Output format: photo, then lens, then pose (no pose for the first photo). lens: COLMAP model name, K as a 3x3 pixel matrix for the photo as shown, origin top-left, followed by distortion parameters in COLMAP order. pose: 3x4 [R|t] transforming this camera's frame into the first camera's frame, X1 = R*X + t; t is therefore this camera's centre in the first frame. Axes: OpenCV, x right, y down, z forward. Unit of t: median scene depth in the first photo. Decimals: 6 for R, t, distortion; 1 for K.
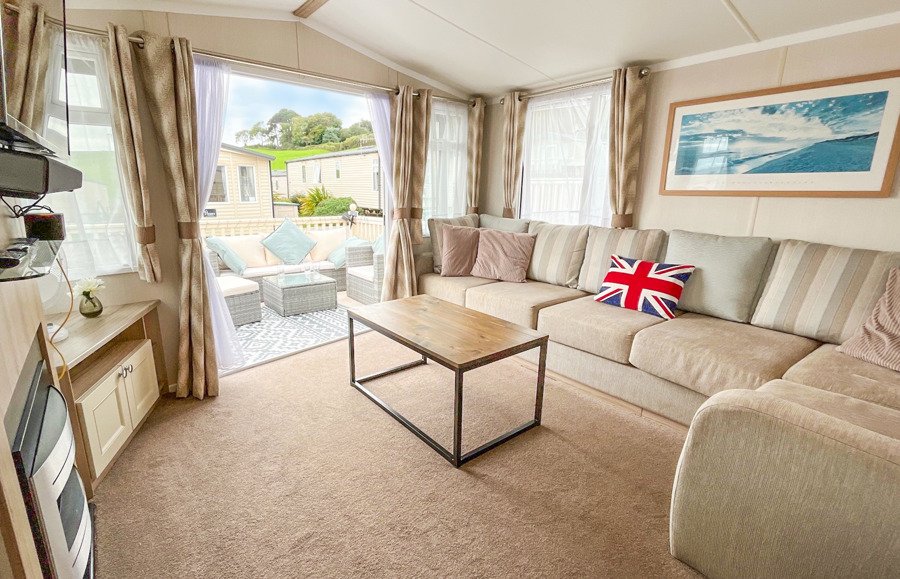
lens RADIAL K [[416.7, 0, 411.0], [0, 416.7, 285.9], [0, 0, 1]] dist [-0.000558, -0.000116]
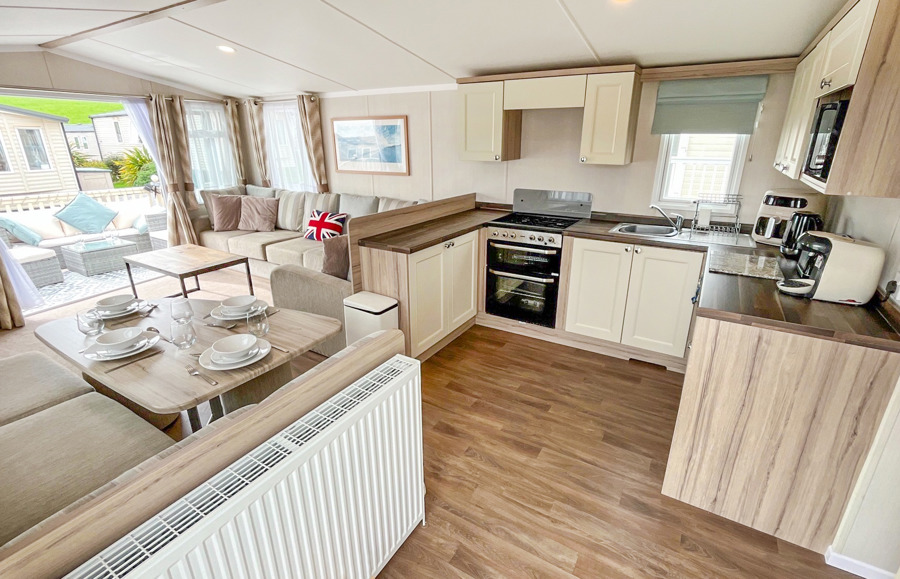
lens RADIAL K [[416.7, 0, 452.2], [0, 416.7, 285.2], [0, 0, 1]] dist [-0.000558, -0.000116]
pose [[0.926649, -0.125603, 0.354325, 0.300374], [0.089418, 0.989124, 0.116780, 0.064431], [-0.365139, -0.076531, 0.927802, -0.629316]]
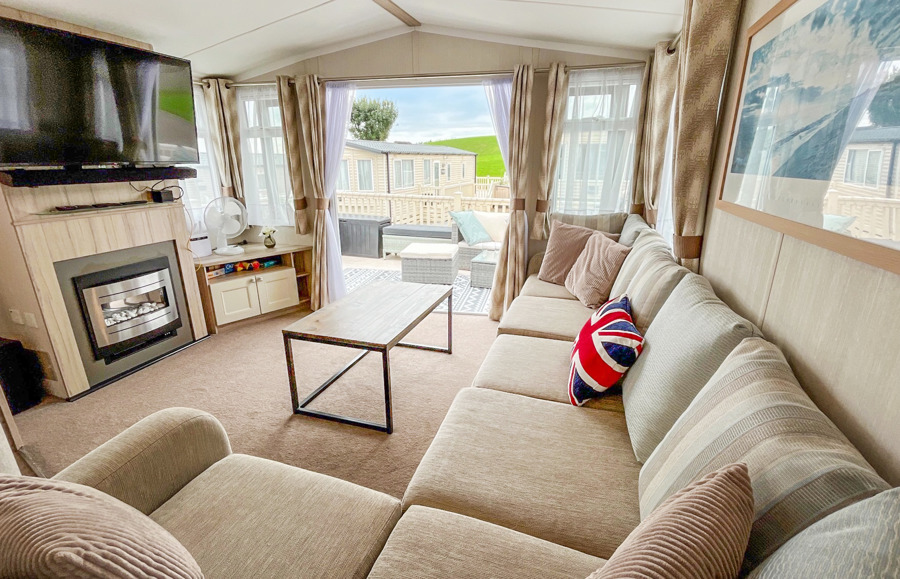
lens RADIAL K [[416.7, 0, 454.3], [0, 416.7, 290.4], [0, 0, 1]] dist [-0.000558, -0.000116]
pose [[0.586614, 0.241977, -0.772872, 0.674316], [-0.189896, 0.968812, 0.159192, -0.108692], [0.787289, 0.053382, 0.614269, 0.321450]]
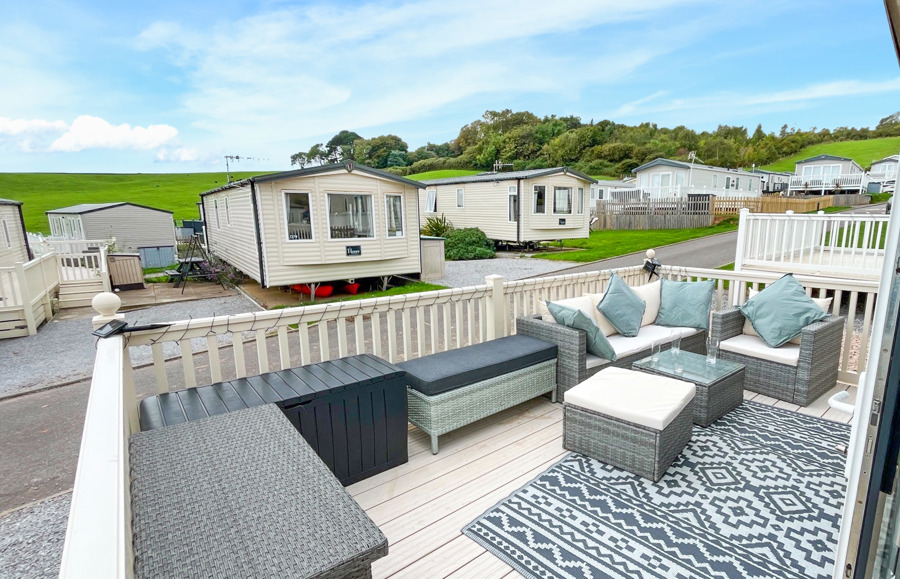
lens RADIAL K [[438.7, 0, 524.3], [0, 438.7, 289.5], [0, 0, 1]] dist [-0.005416, -0.001687]
pose [[0.995237, -0.016114, 0.096139, -0.807118], [0.021849, 0.998024, -0.058907, -0.137988], [-0.095000, 0.060727, 0.993623, 0.378647]]
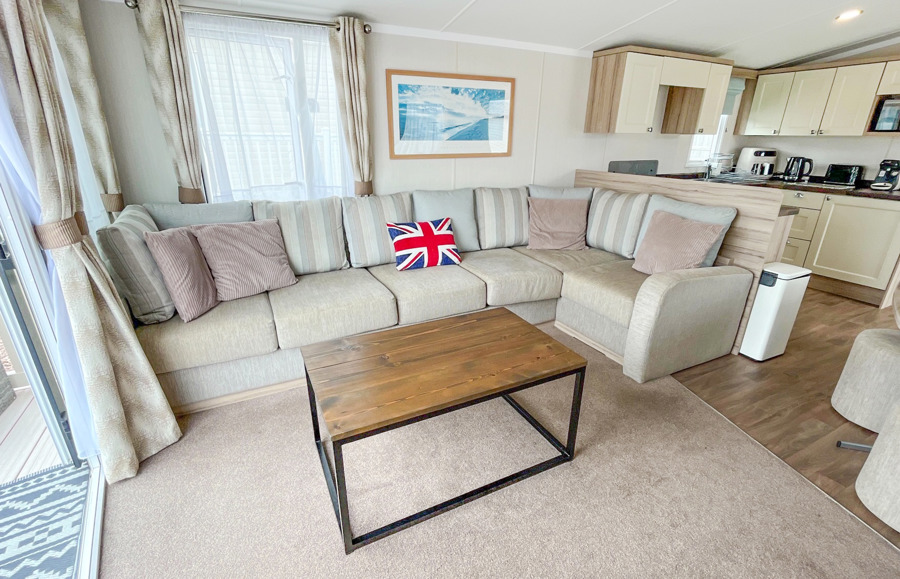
lens RADIAL K [[416.7, 0, 448.8], [0, 416.7, 289.7], [0, 0, 1]] dist [-0.000558, -0.000116]
pose [[0.169090, -0.344656, 0.923375, -0.381906], [0.223326, 0.925896, 0.304701, -0.161239], [-0.959966, 0.154692, 0.233530, 0.529621]]
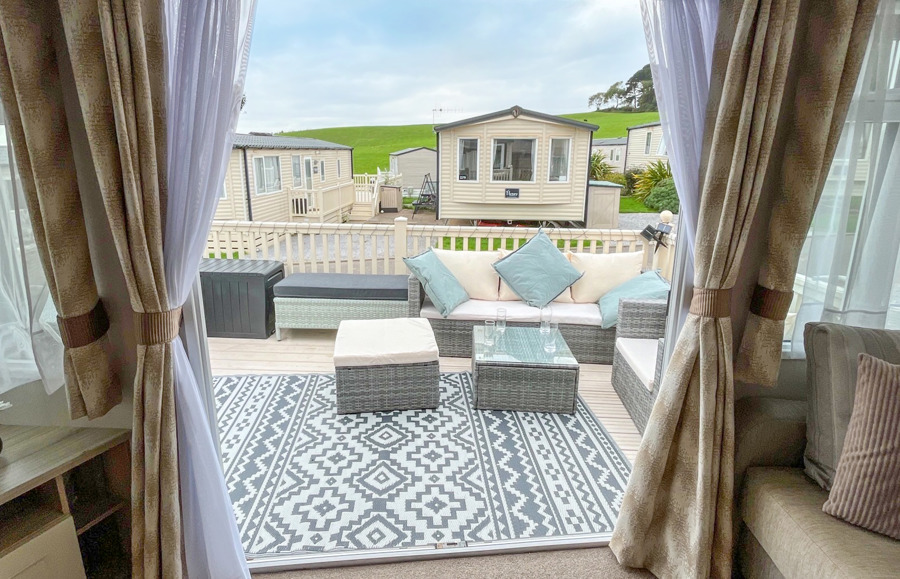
lens RADIAL K [[460.8, 0, 432.2], [0, 460.8, 260.4], [0, 0, 1]] dist [-0.005112, 0.001900]
pose [[0.769199, 0.145823, -0.622149, 0.032837], [-0.150314, 0.987585, 0.045634, -0.191961], [0.621079, 0.058416, 0.781568, 0.527728]]
